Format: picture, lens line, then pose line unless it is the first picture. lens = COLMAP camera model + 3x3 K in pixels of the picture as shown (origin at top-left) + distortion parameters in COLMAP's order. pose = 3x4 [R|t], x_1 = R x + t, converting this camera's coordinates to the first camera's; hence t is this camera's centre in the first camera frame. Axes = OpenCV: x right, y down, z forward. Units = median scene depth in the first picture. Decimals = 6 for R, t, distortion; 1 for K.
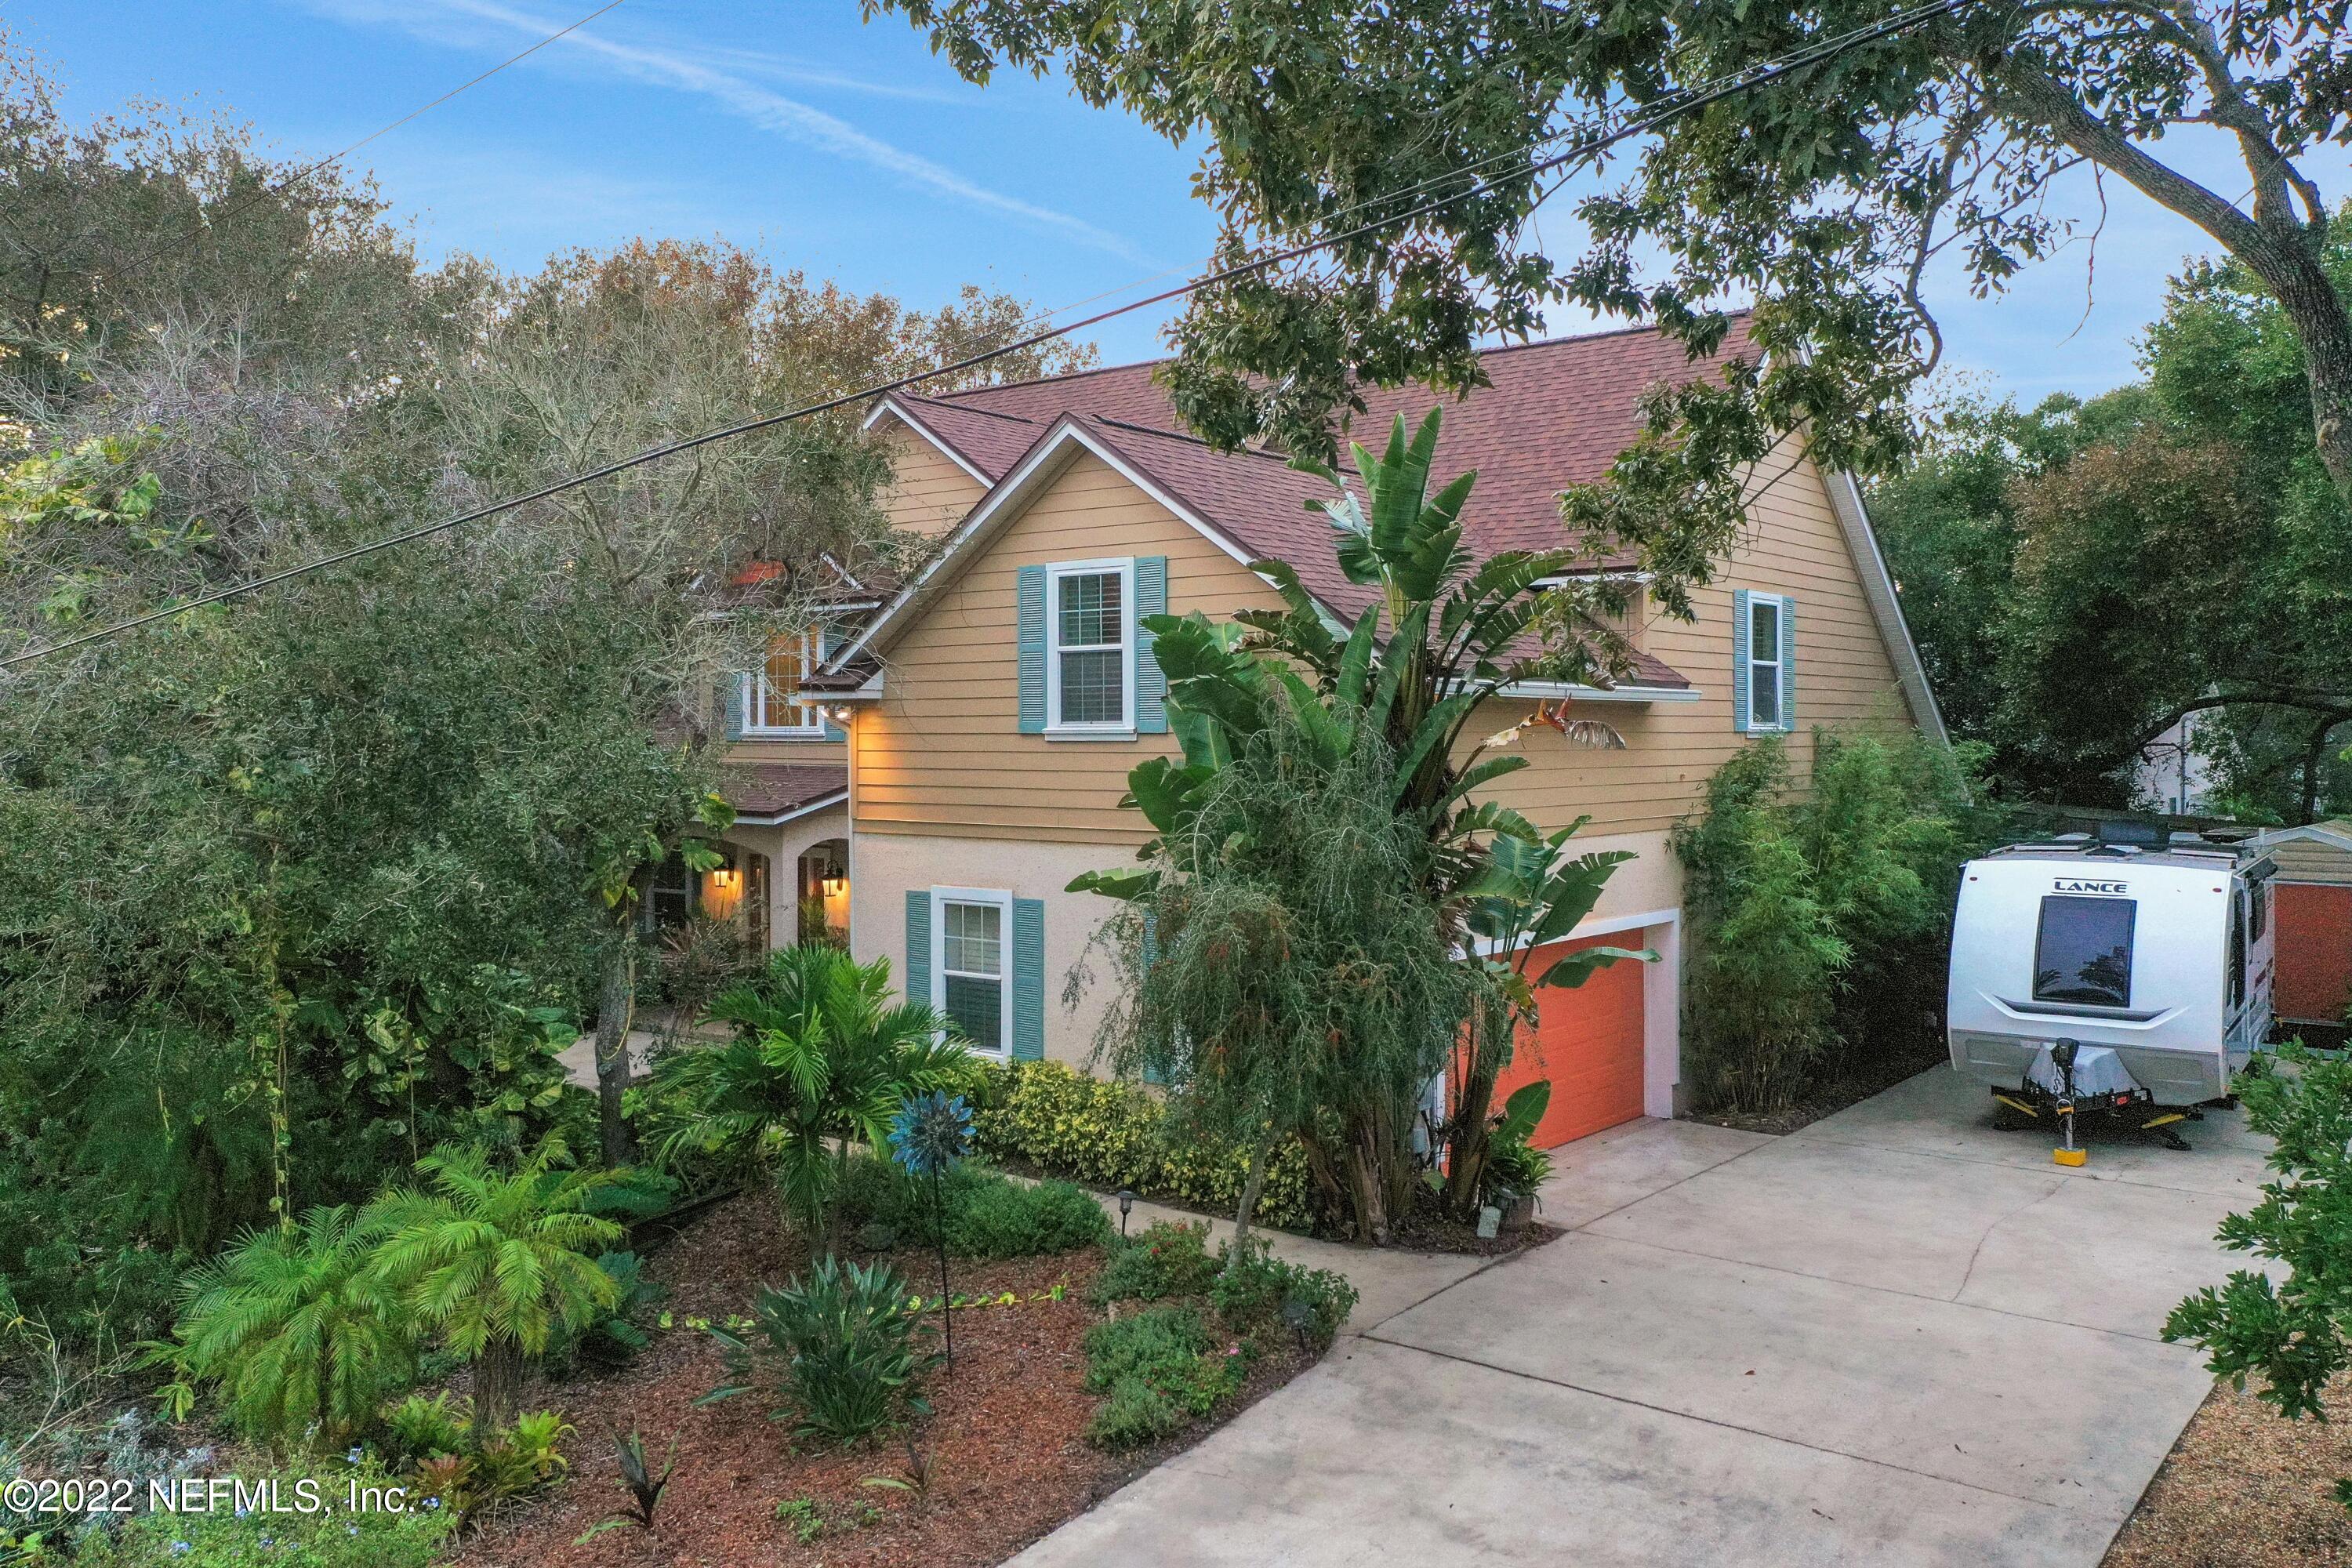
lens RADIAL K [[1868.7, 0, 1176.0], [0, 1868.7, 784.0], [0, 0, 1]] dist [0.007308, -0.001969]
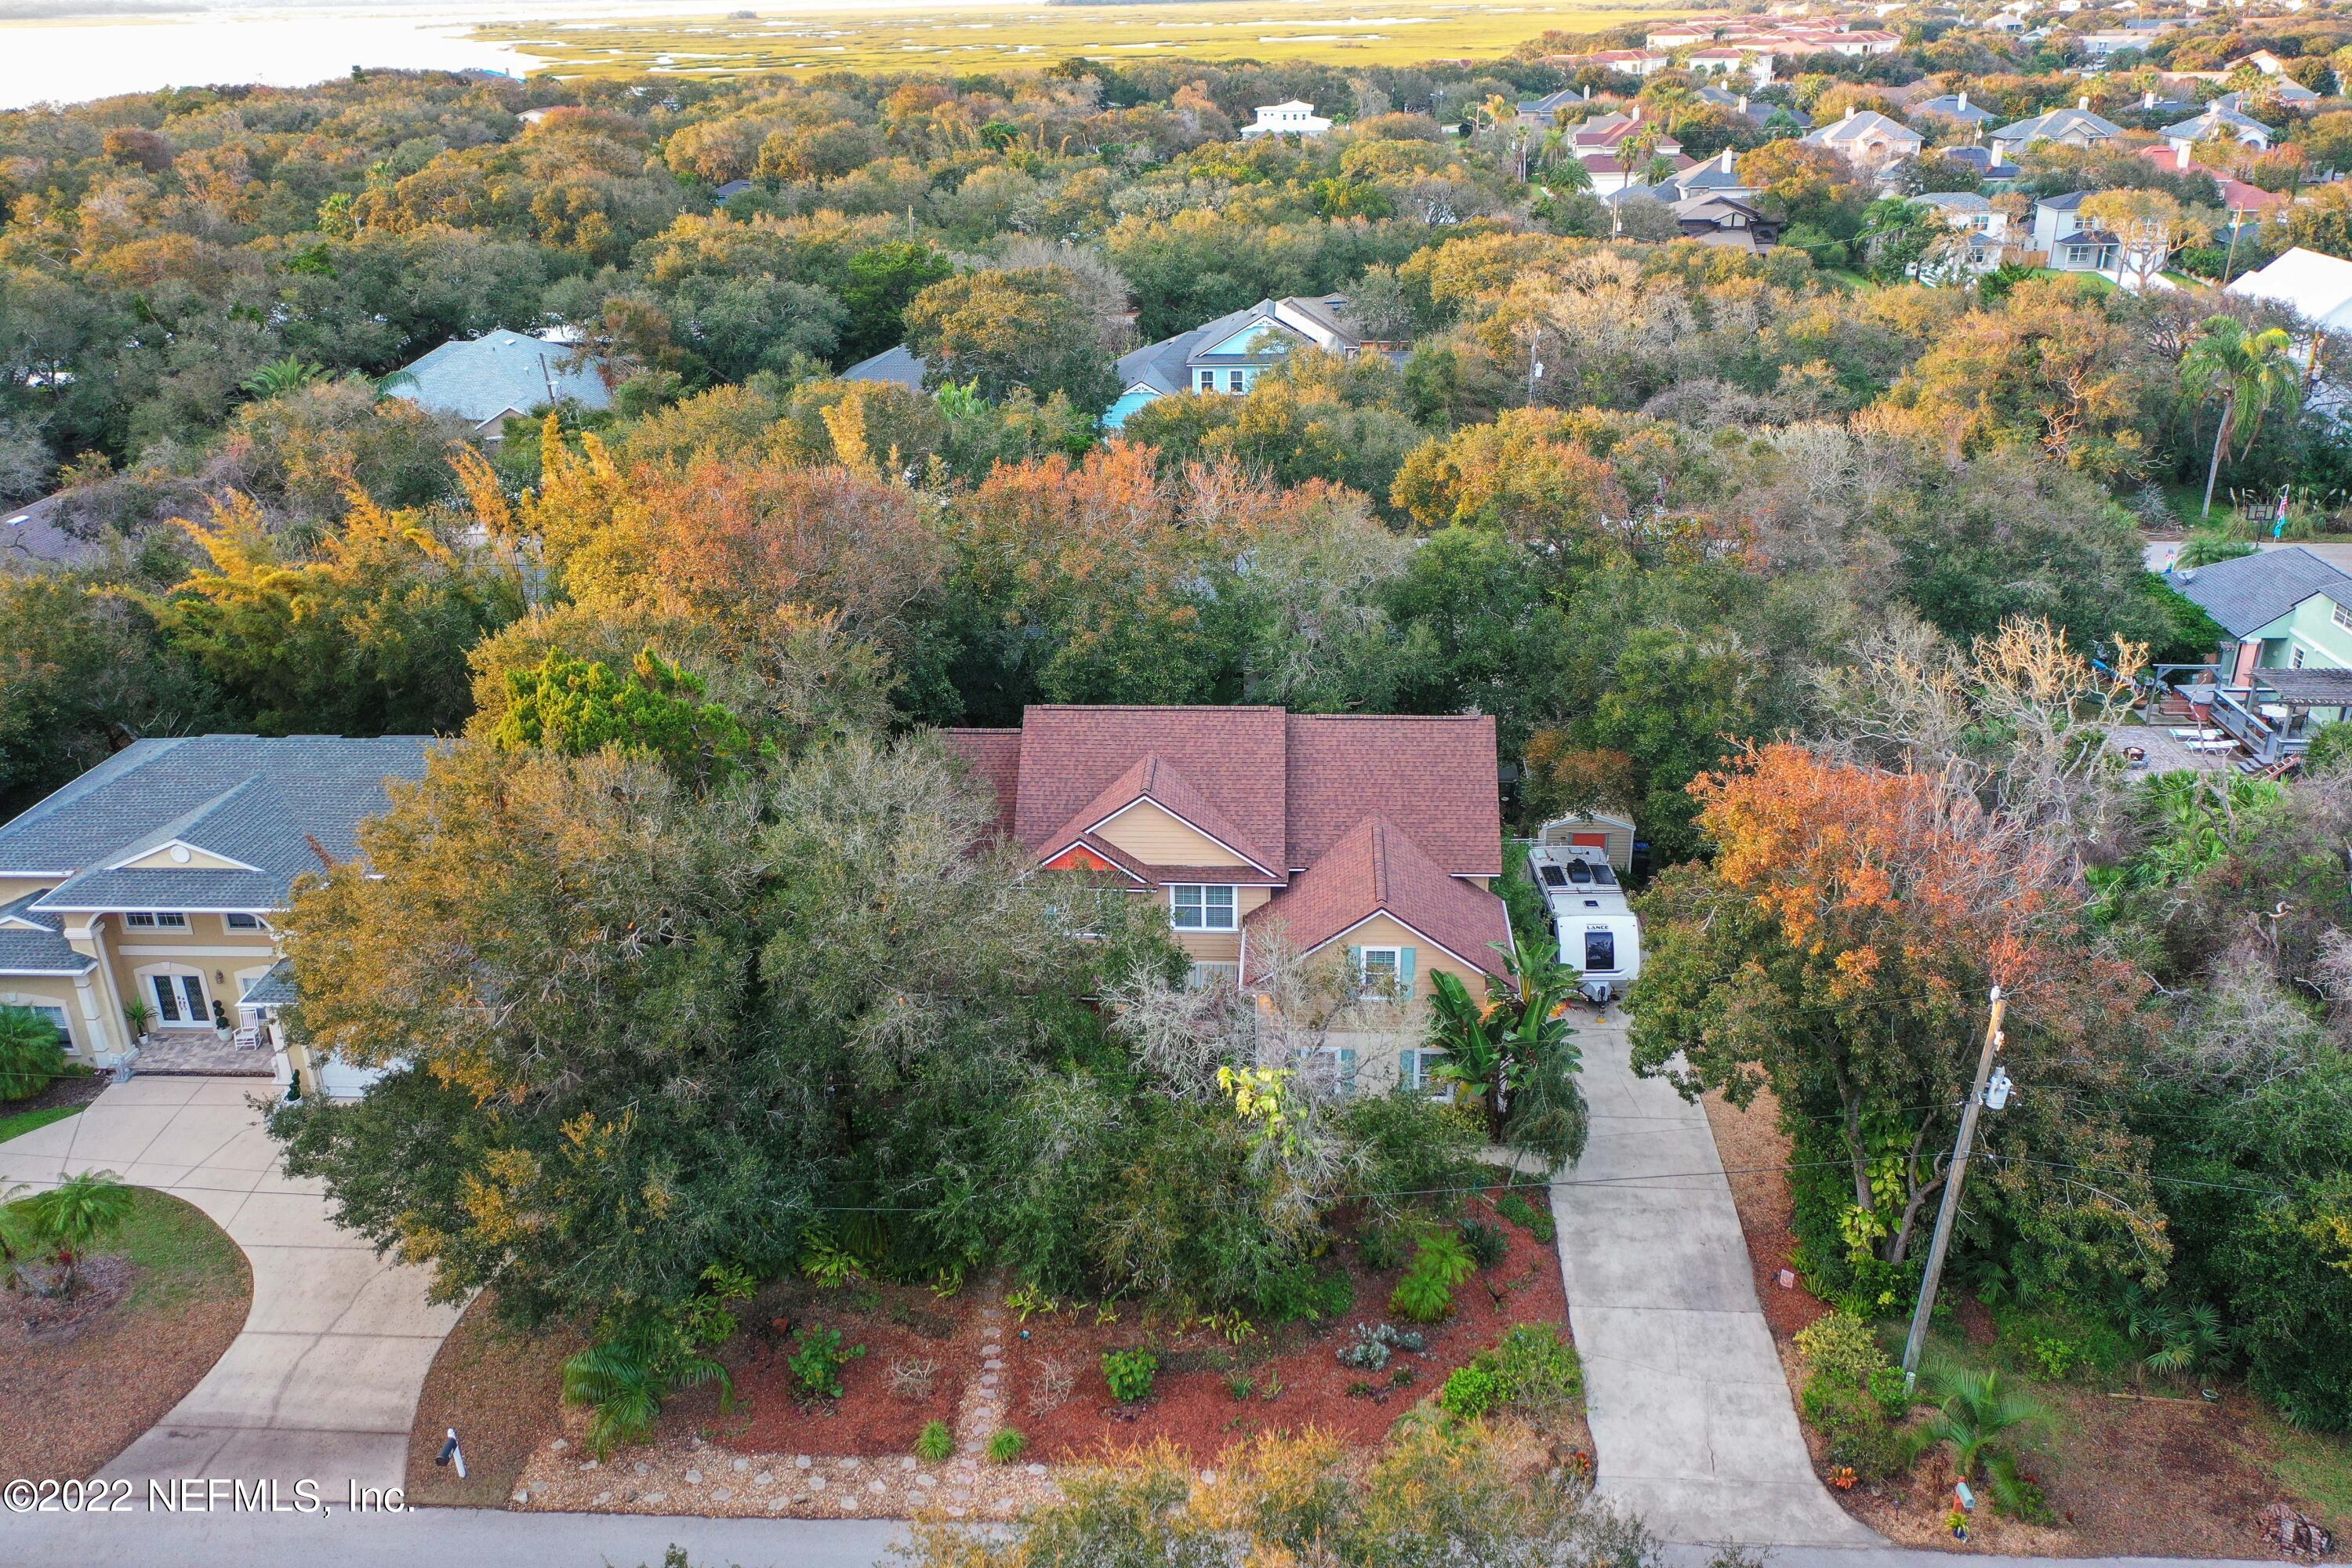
lens RADIAL K [[1868.7, 0, 1176.0], [0, 1868.7, 784.0], [0, 0, 1]] dist [0.007308, -0.001969]
pose [[0.828690, -0.231643, 0.509524, -1.698437], [0.027729, 0.926212, 0.375982, -1.428610], [-0.559021, -0.297444, 0.773966, -0.970683]]
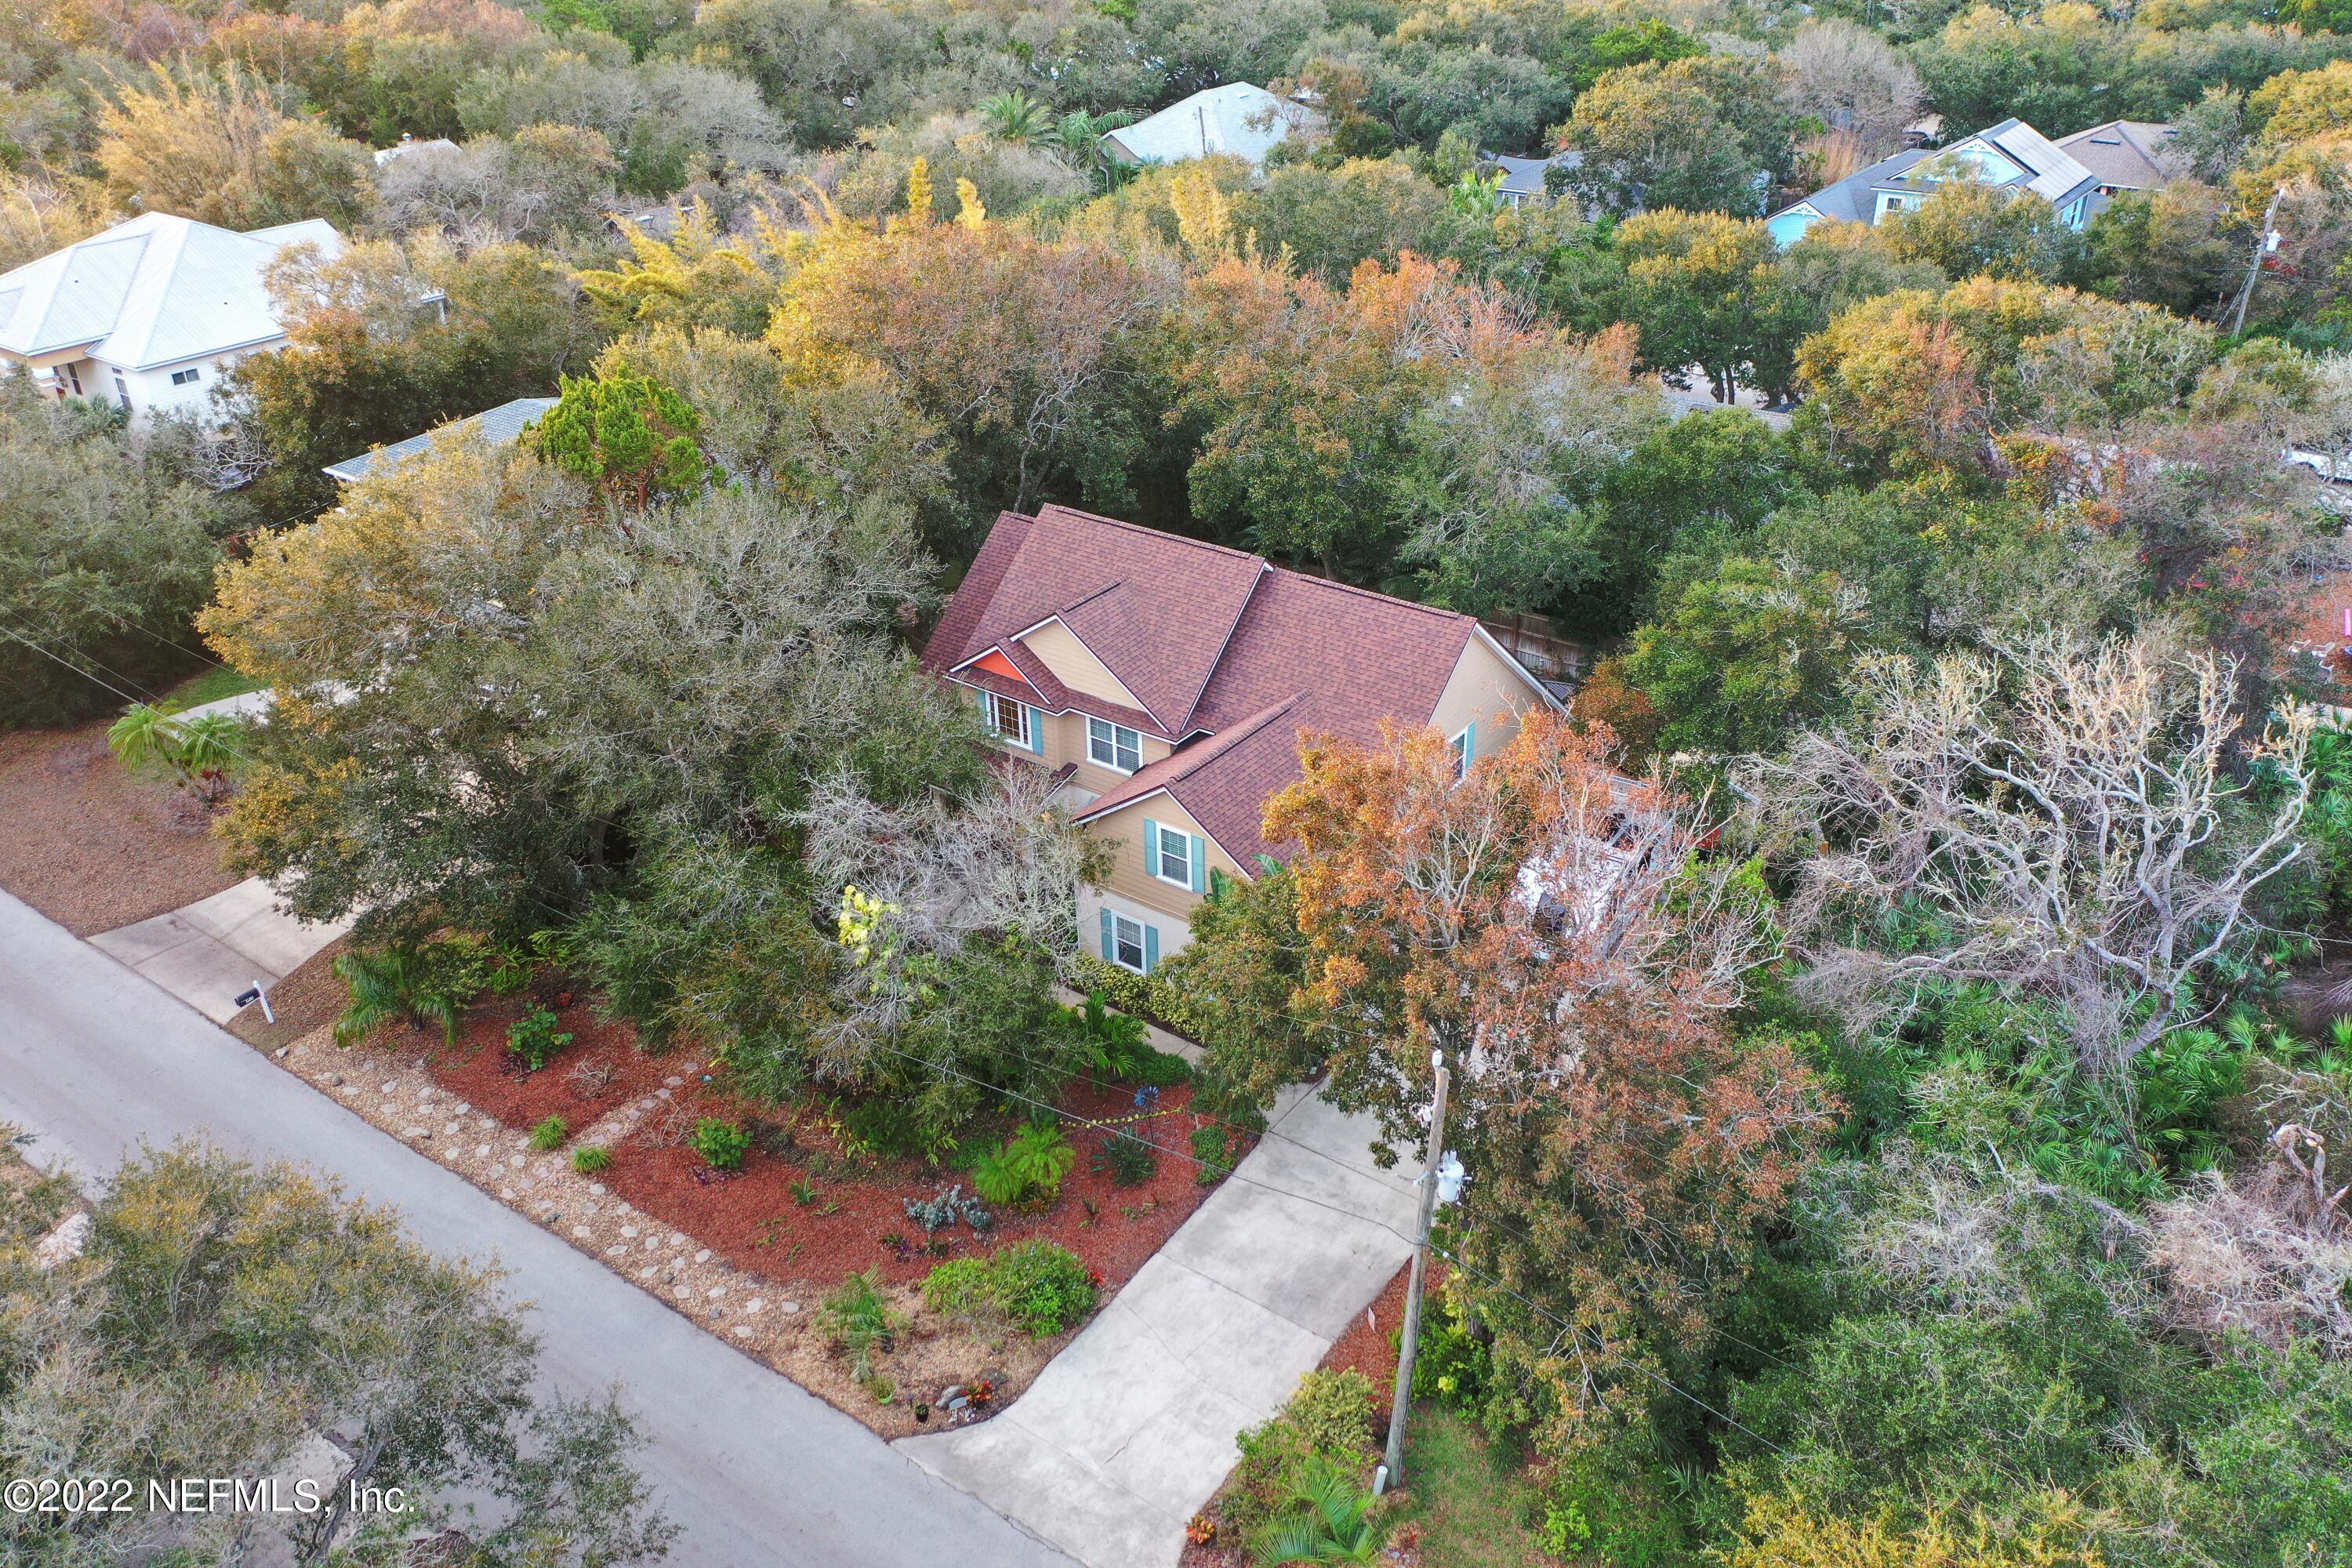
lens RADIAL K [[1868.7, 0, 1176.0], [0, 1868.7, 784.0], [0, 0, 1]] dist [0.007308, -0.001969]
pose [[0.999613, -0.026795, 0.007443, -0.058859], [0.020309, 0.886204, 0.462850, -1.383164], [-0.018998, -0.462520, 0.886405, -1.304678]]
